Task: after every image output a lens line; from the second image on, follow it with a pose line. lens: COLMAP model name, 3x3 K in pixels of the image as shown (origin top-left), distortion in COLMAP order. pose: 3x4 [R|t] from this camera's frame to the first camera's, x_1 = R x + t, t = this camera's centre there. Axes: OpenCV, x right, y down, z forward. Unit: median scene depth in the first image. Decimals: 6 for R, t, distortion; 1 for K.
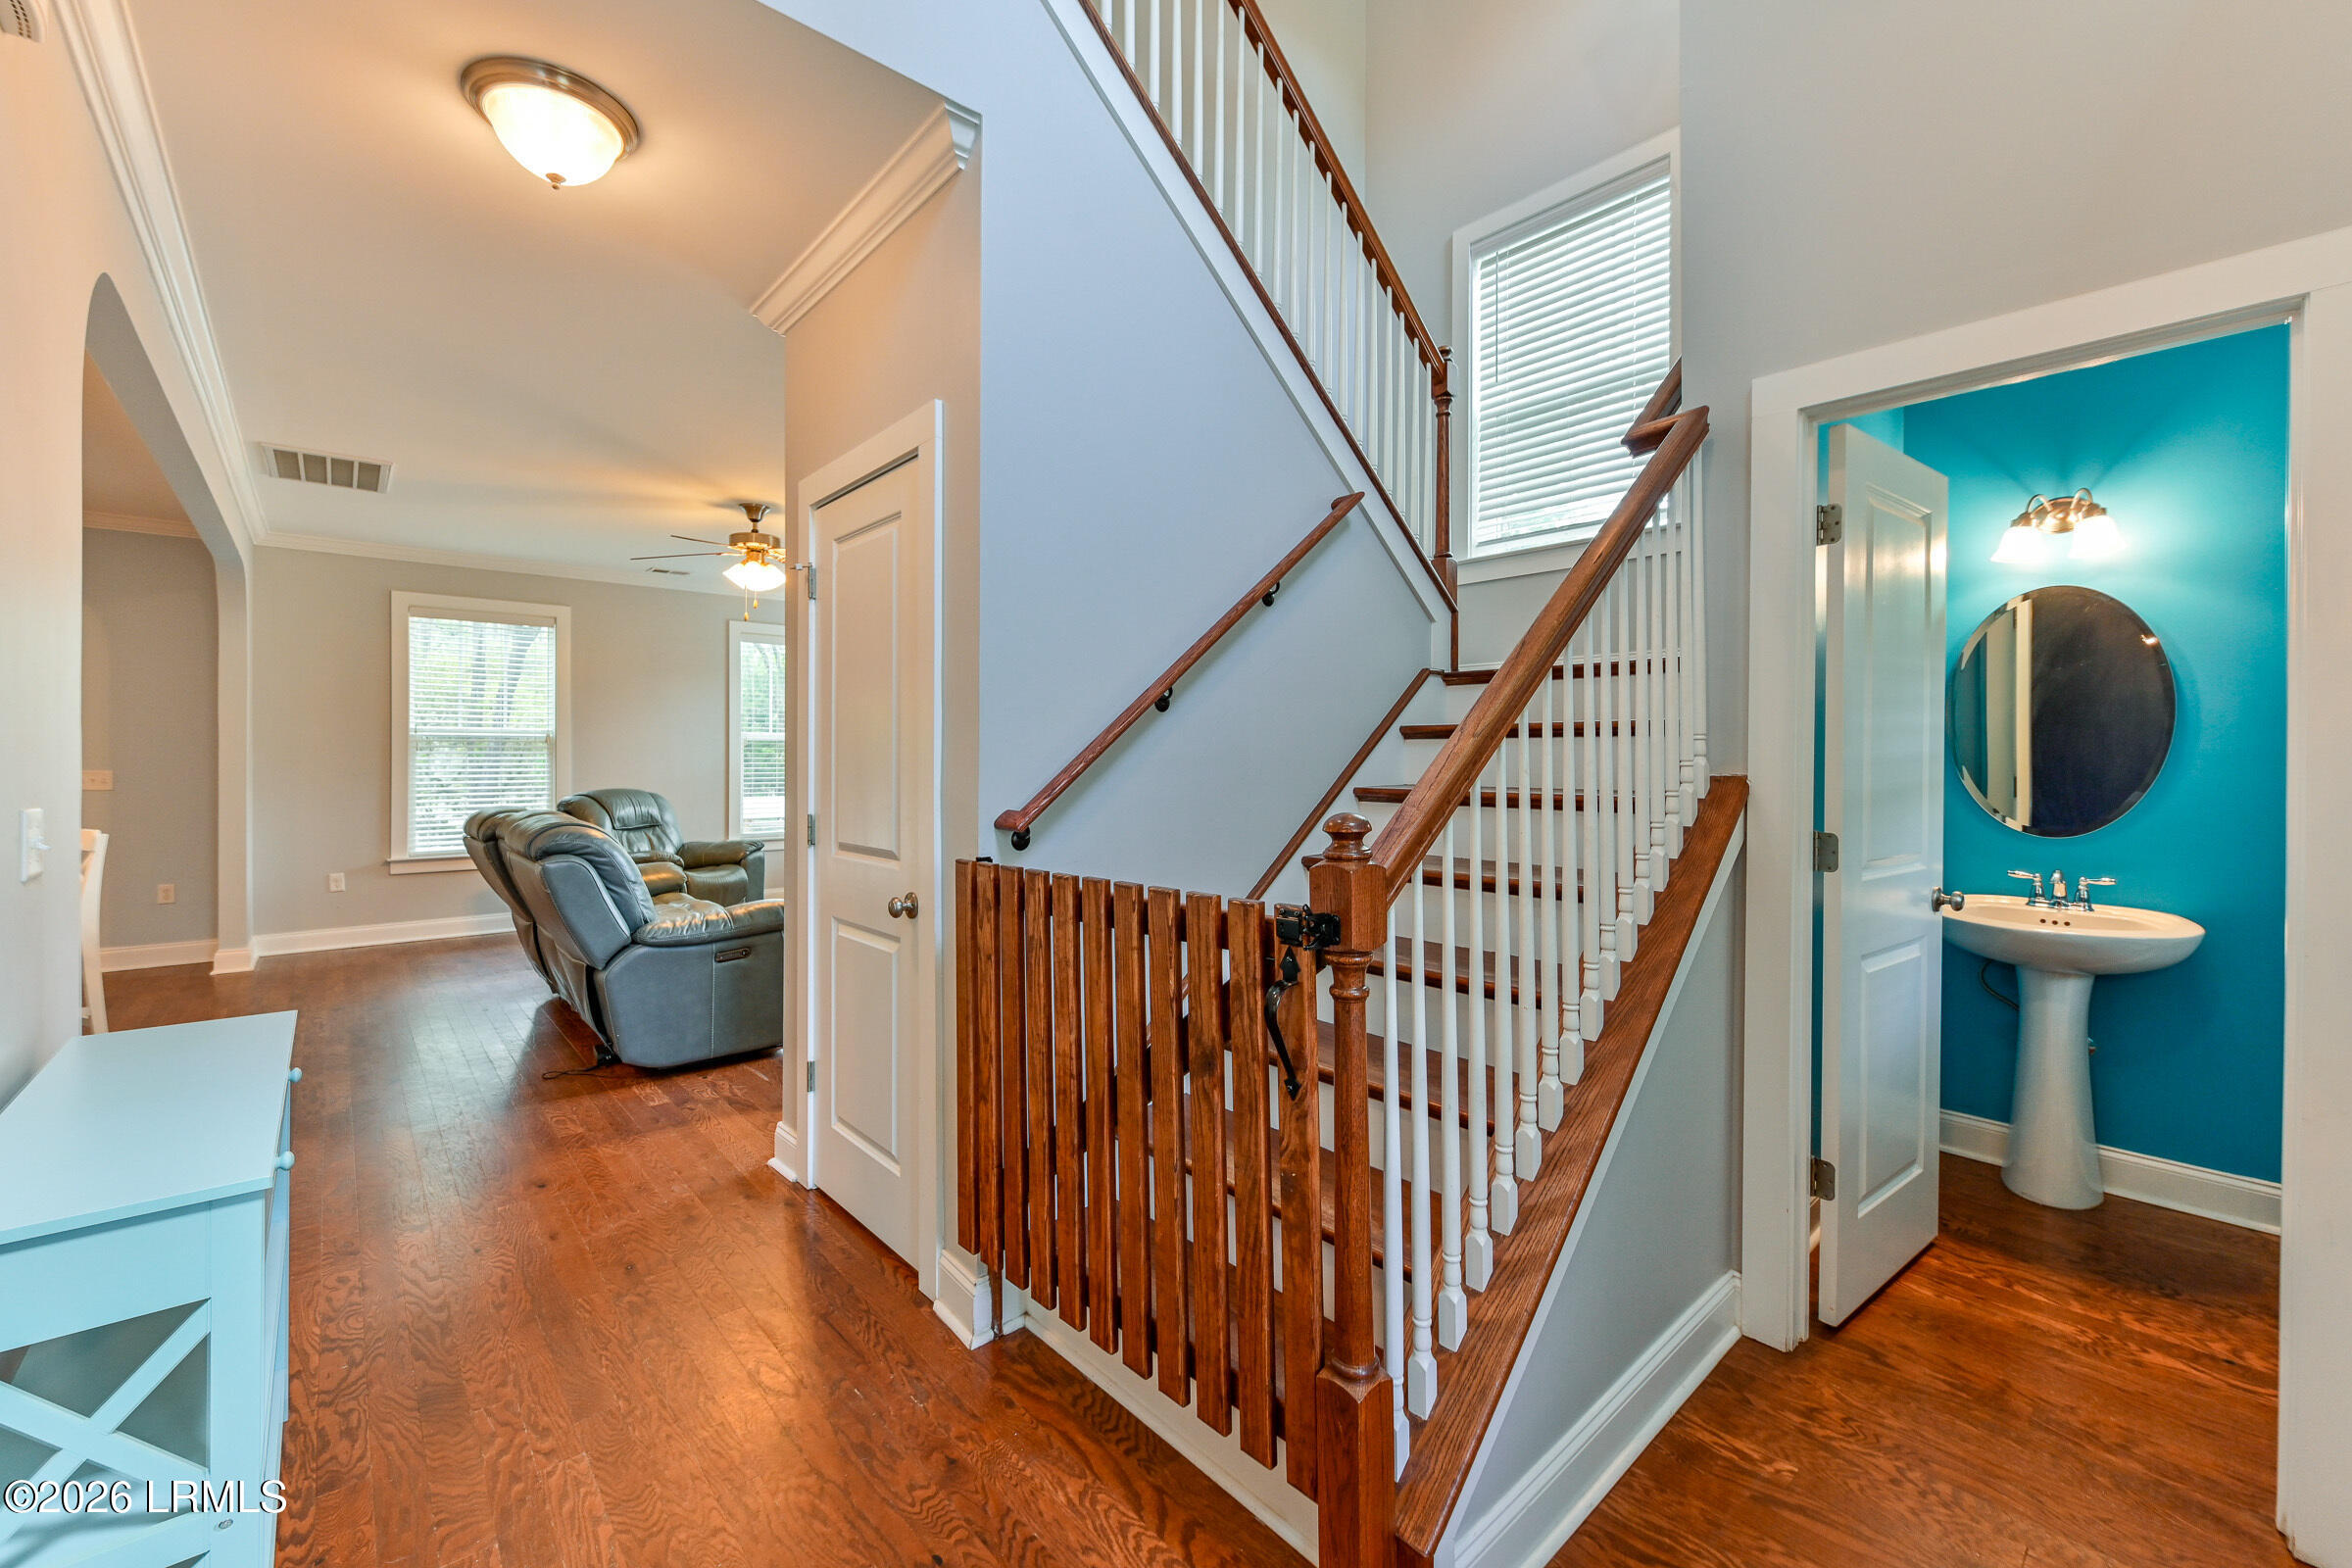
lens RADIAL K [[950.2, 0, 1192.1], [0, 950.2, 755.2], [0, 0, 1]] dist [0.002411, -0.001088]
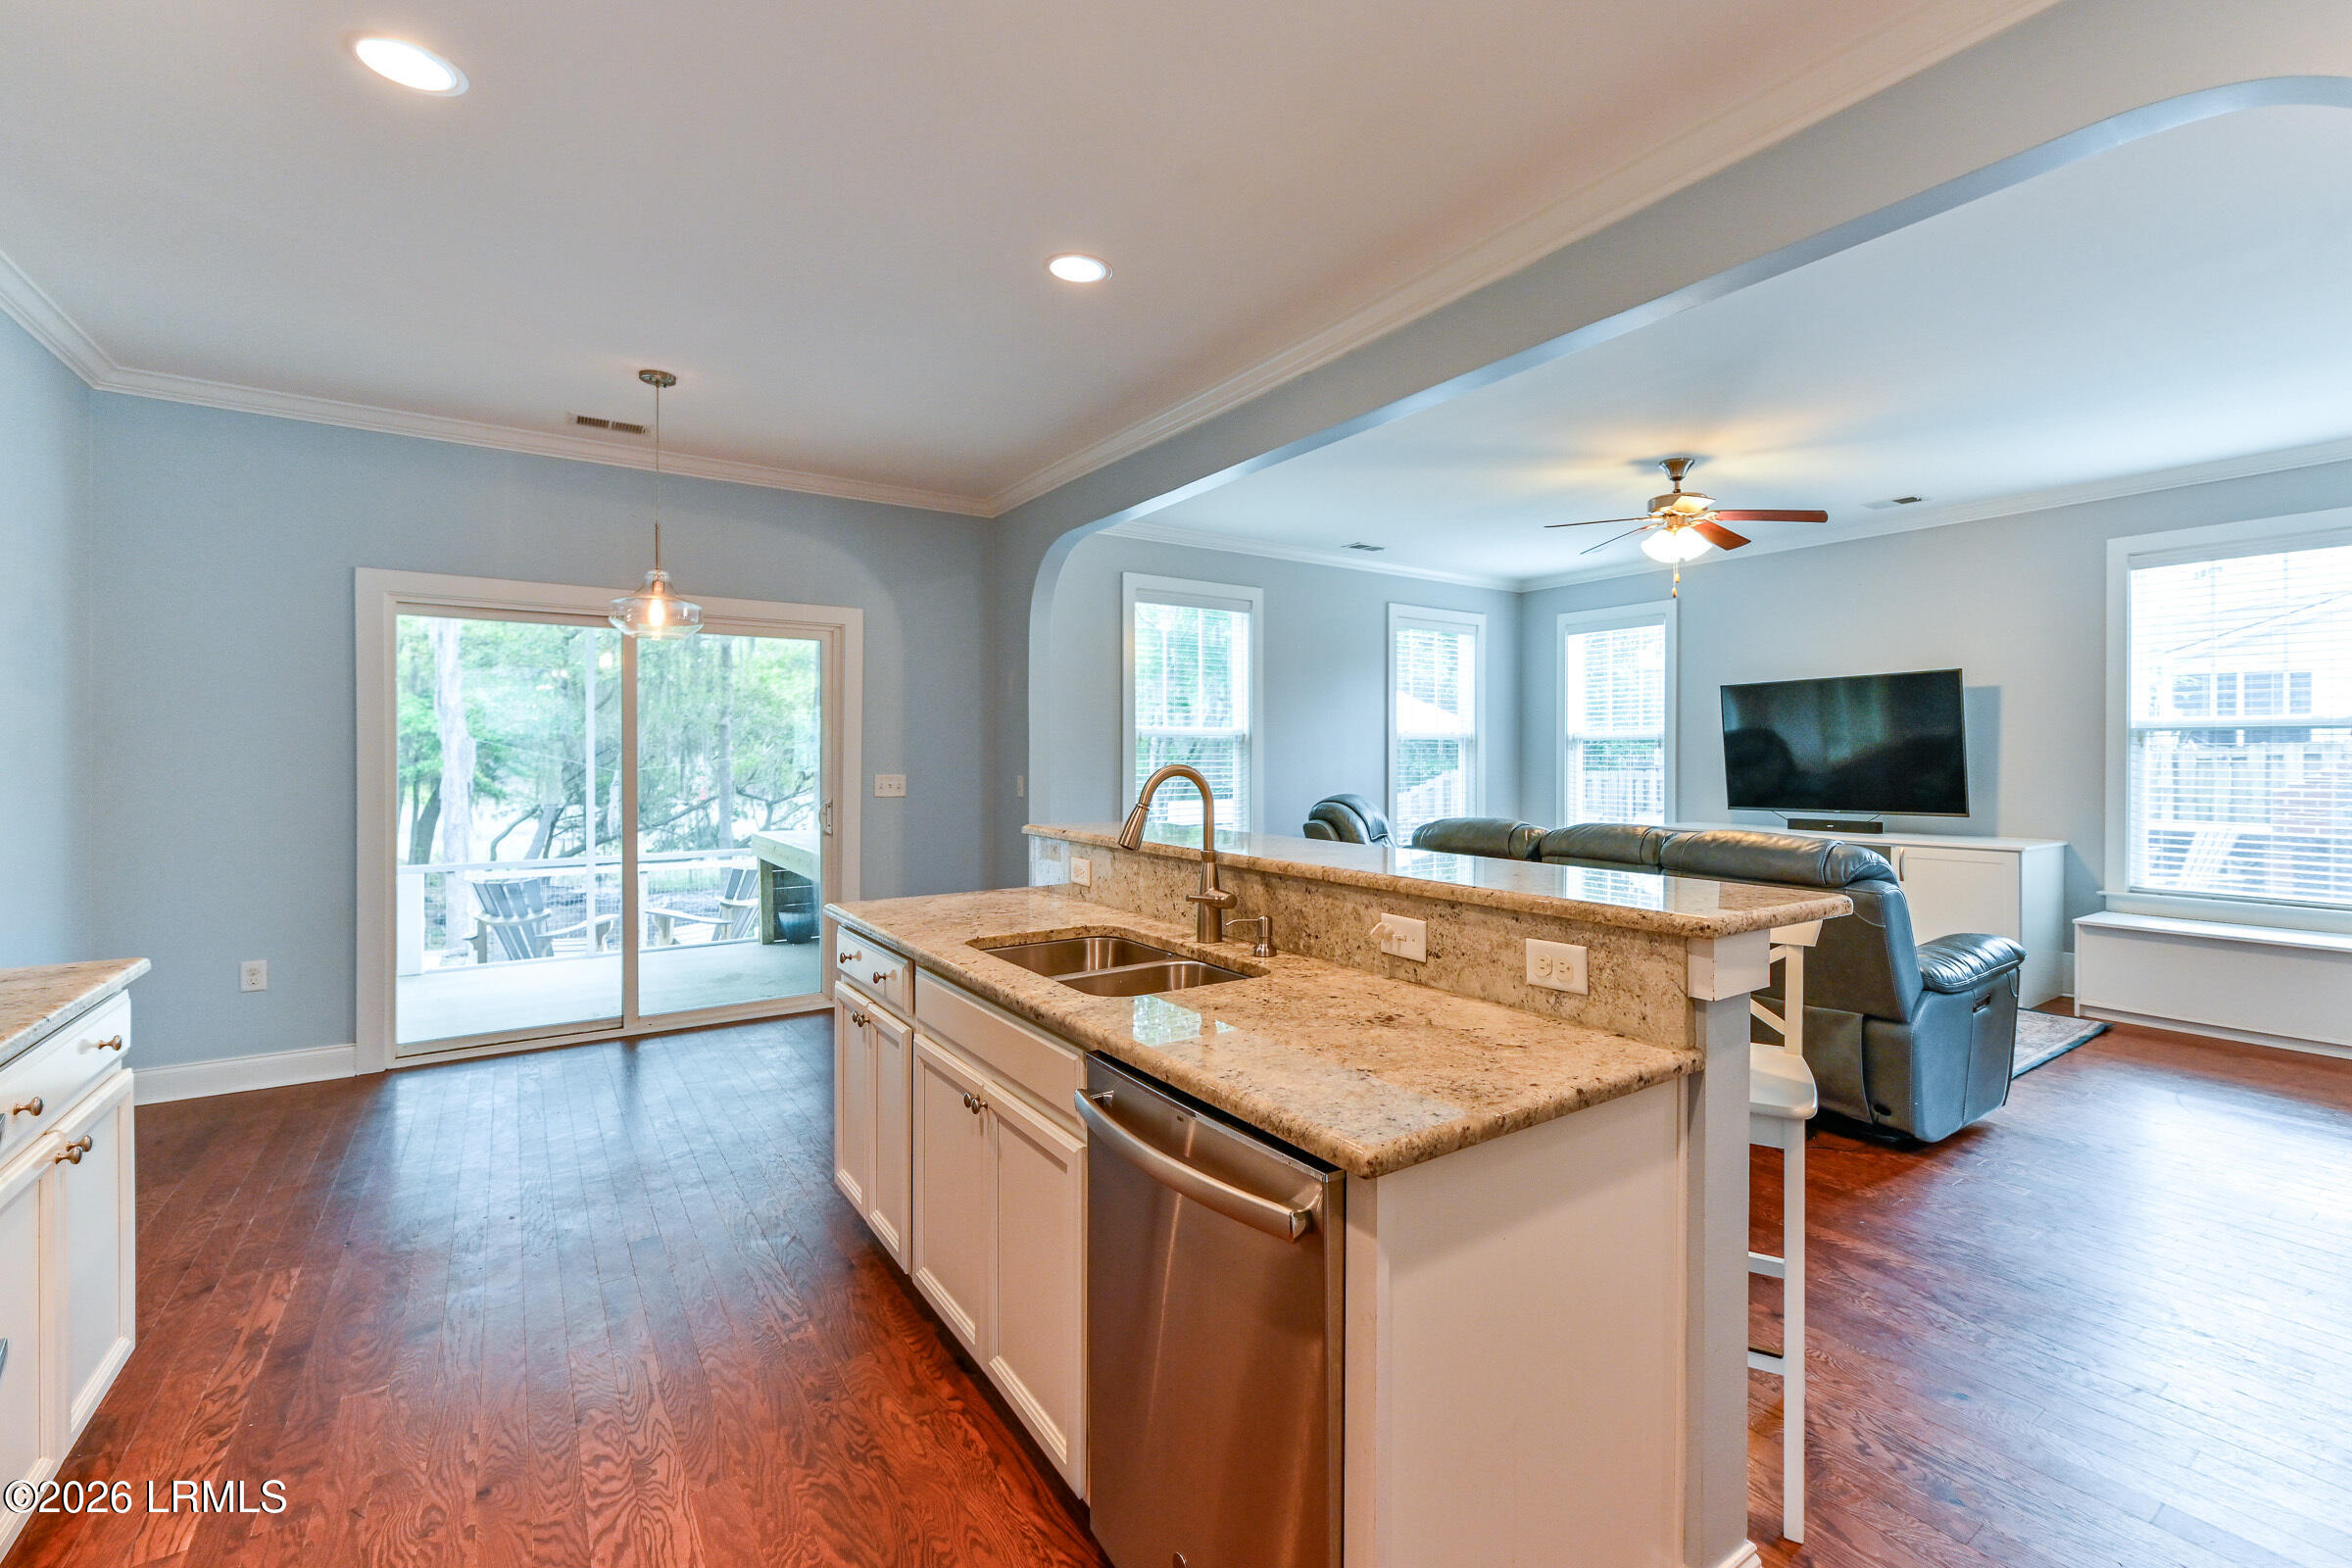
lens RADIAL K [[1051.2, 0, 1313.4], [0, 1051.2, 769.3], [0, 0, 1]] dist [-0.017217, -0.001062]
pose [[0.997053, 0.003606, -0.076630, -0.591895], [-0.002283, 0.999847, 0.017340, -0.006610], [0.076681, -0.017114, 0.996909, 0.045027]]
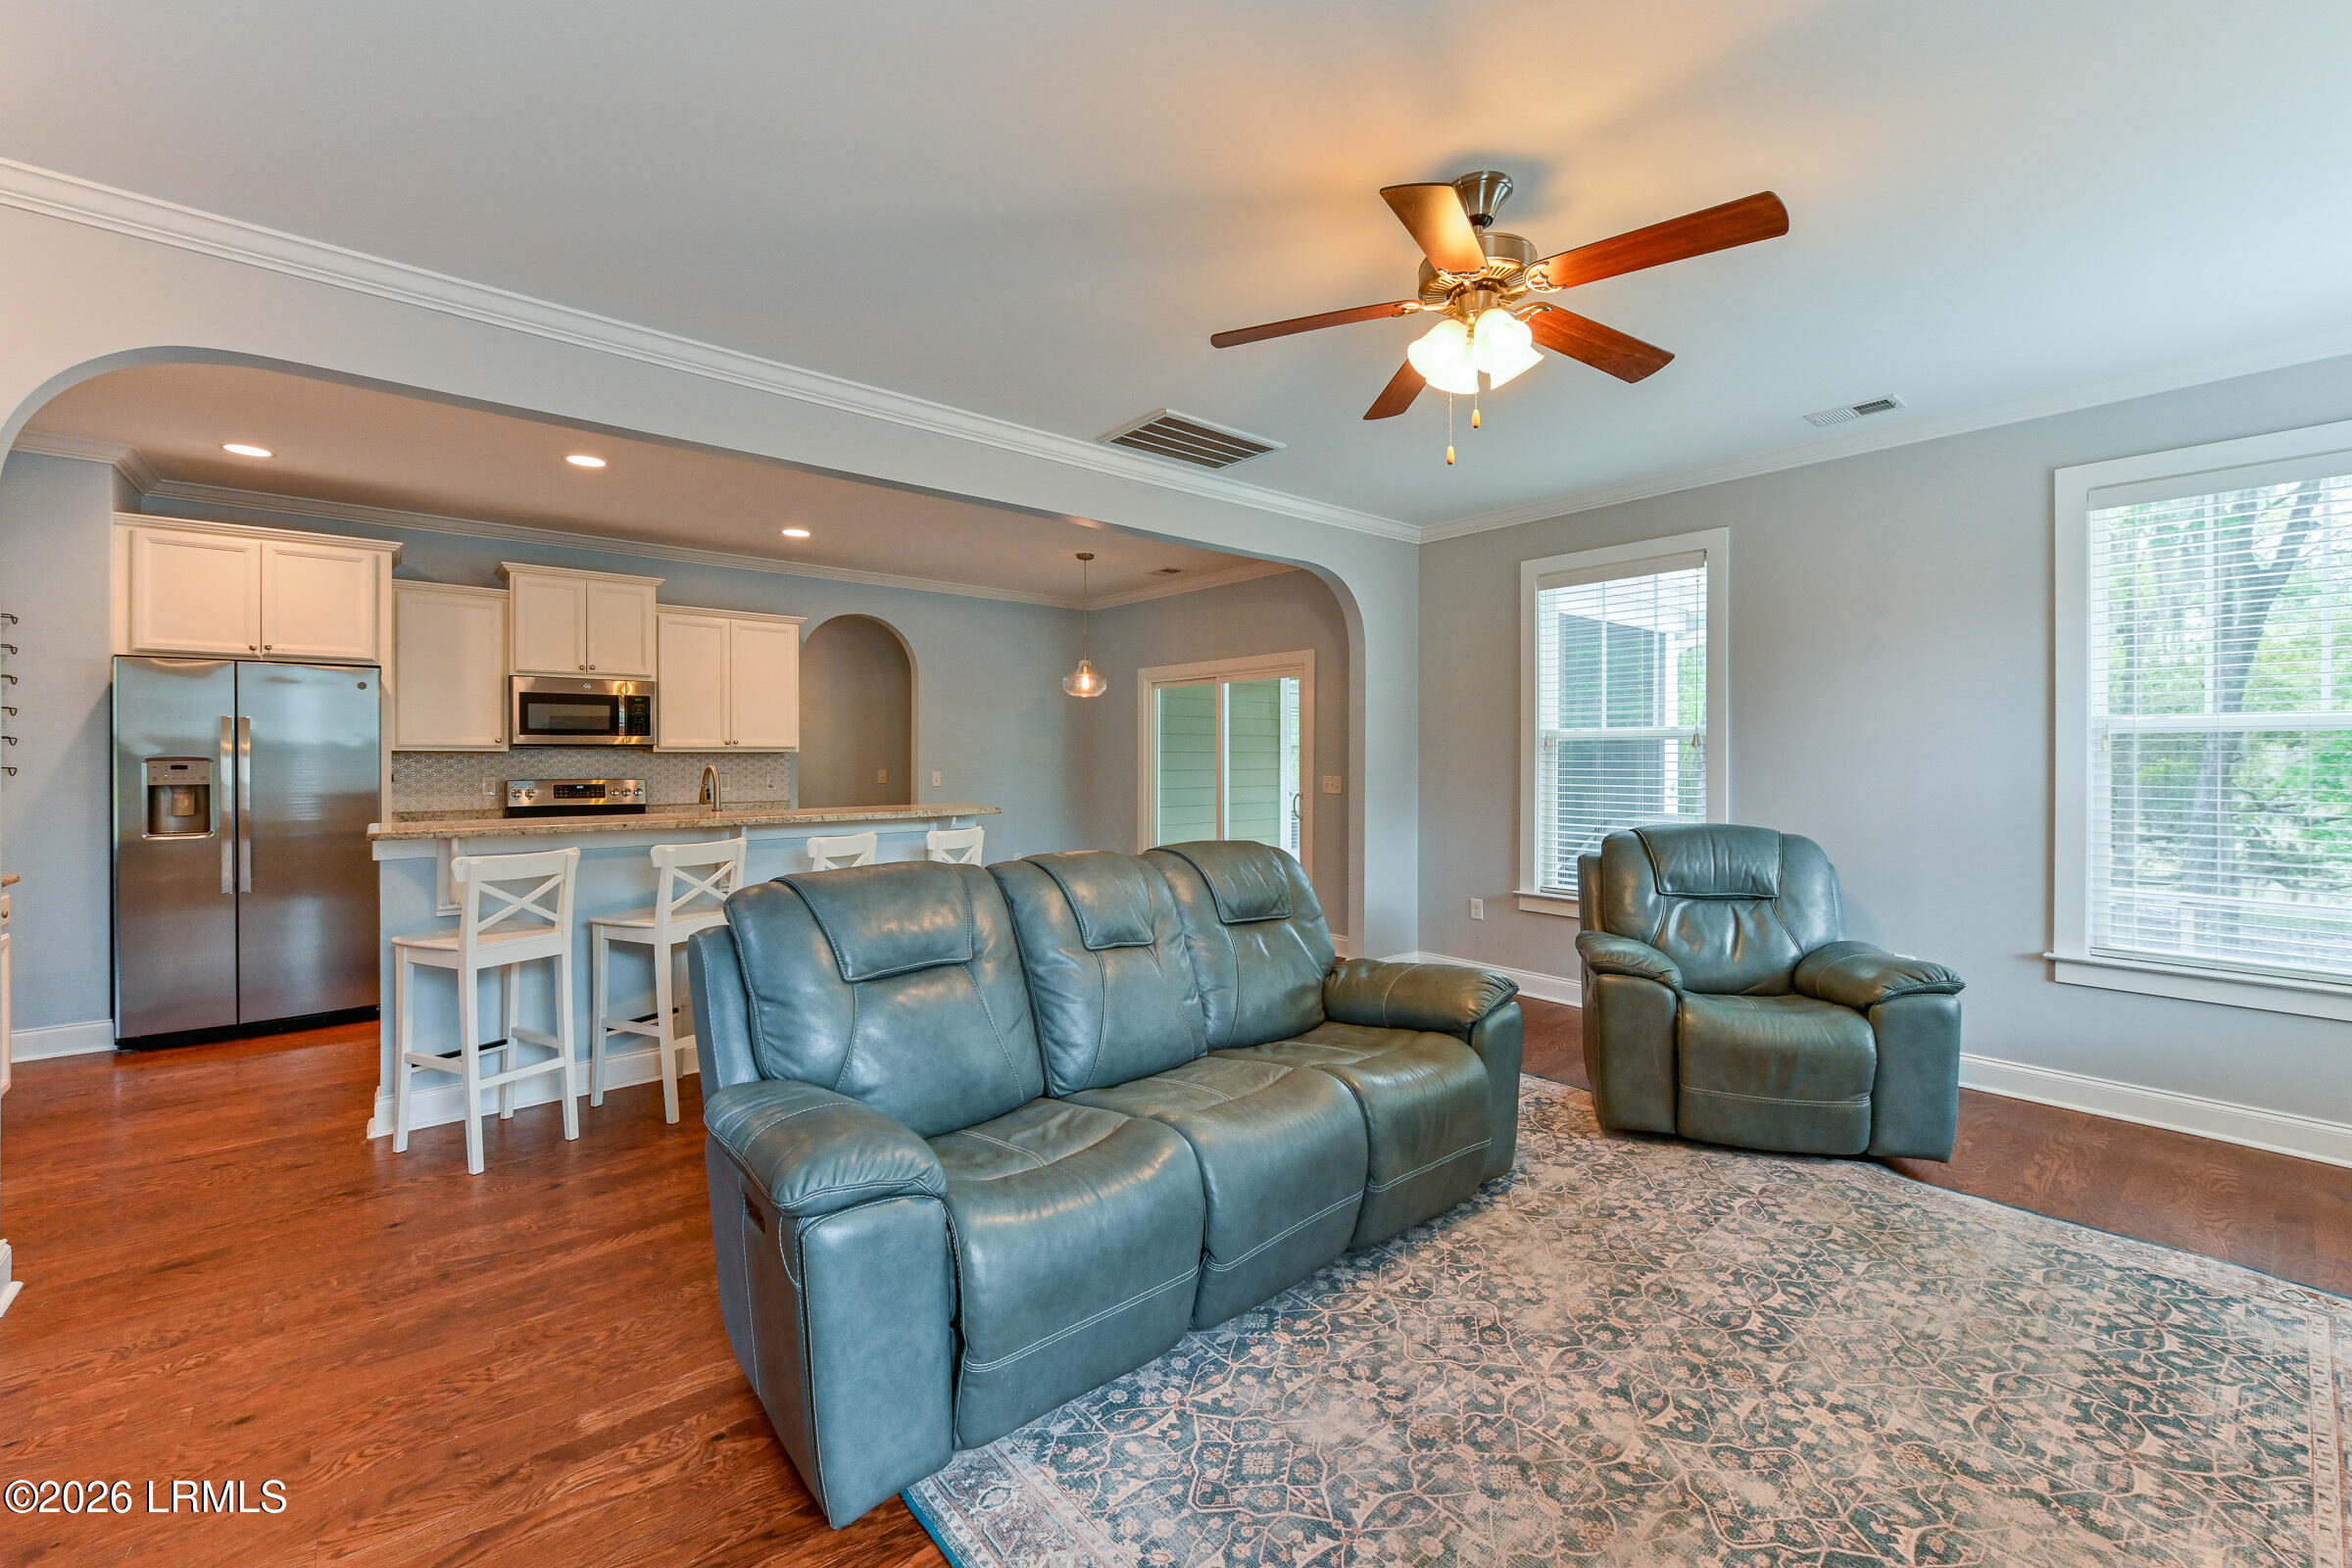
lens RADIAL K [[950.2, 0, 1167.0], [0, 950.2, 763.7], [0, 0, 1]] dist [0.002411, -0.001088]
pose [[-0.037286, 0.008940, -0.999265, -0.018258], [0.002513, 0.999958, 0.008852, -0.007885], [0.999301, -0.002181, -0.037307, 0.728549]]
